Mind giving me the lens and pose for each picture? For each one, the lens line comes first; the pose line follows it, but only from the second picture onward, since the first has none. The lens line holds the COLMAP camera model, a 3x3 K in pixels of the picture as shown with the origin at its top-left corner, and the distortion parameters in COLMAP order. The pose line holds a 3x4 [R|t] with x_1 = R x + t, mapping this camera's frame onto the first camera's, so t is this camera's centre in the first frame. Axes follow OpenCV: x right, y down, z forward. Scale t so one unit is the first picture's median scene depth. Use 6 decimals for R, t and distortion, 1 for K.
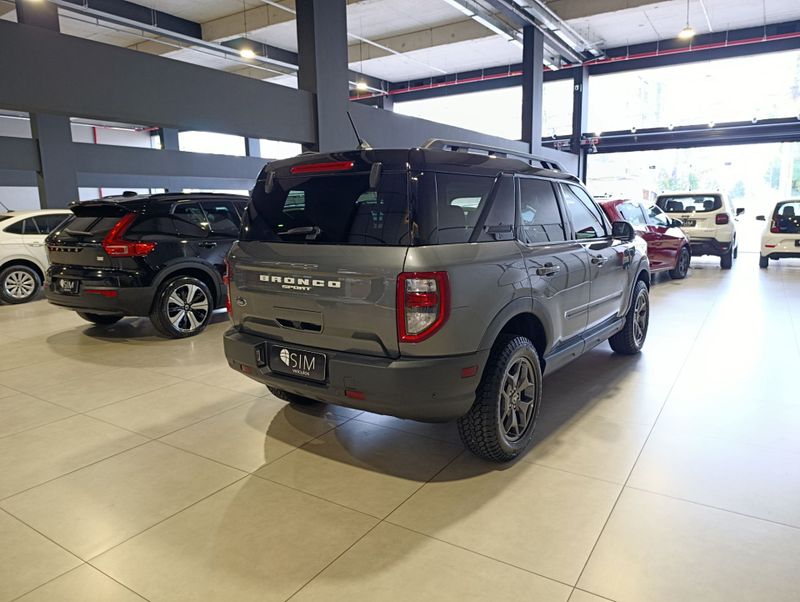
lens RADIAL K [[558.3, 0, 401.8], [0, 558.3, 295.5], [0, 0, 1]] dist [0.001498, -0.000454]
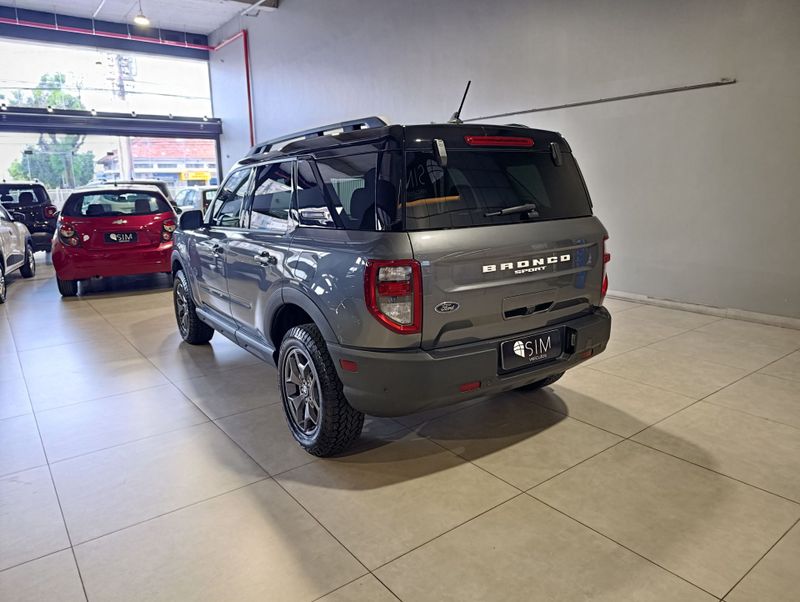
lens RADIAL K [[558.3, 0, 401.8], [0, 558.3, 295.5], [0, 0, 1]] dist [0.001498, -0.000454]
pose [[0.338119, -0.173314, 0.925007, -1.106189], [0.160913, 0.979069, 0.124624, -0.120368], [-0.927244, 0.106708, 0.358931, 0.851036]]
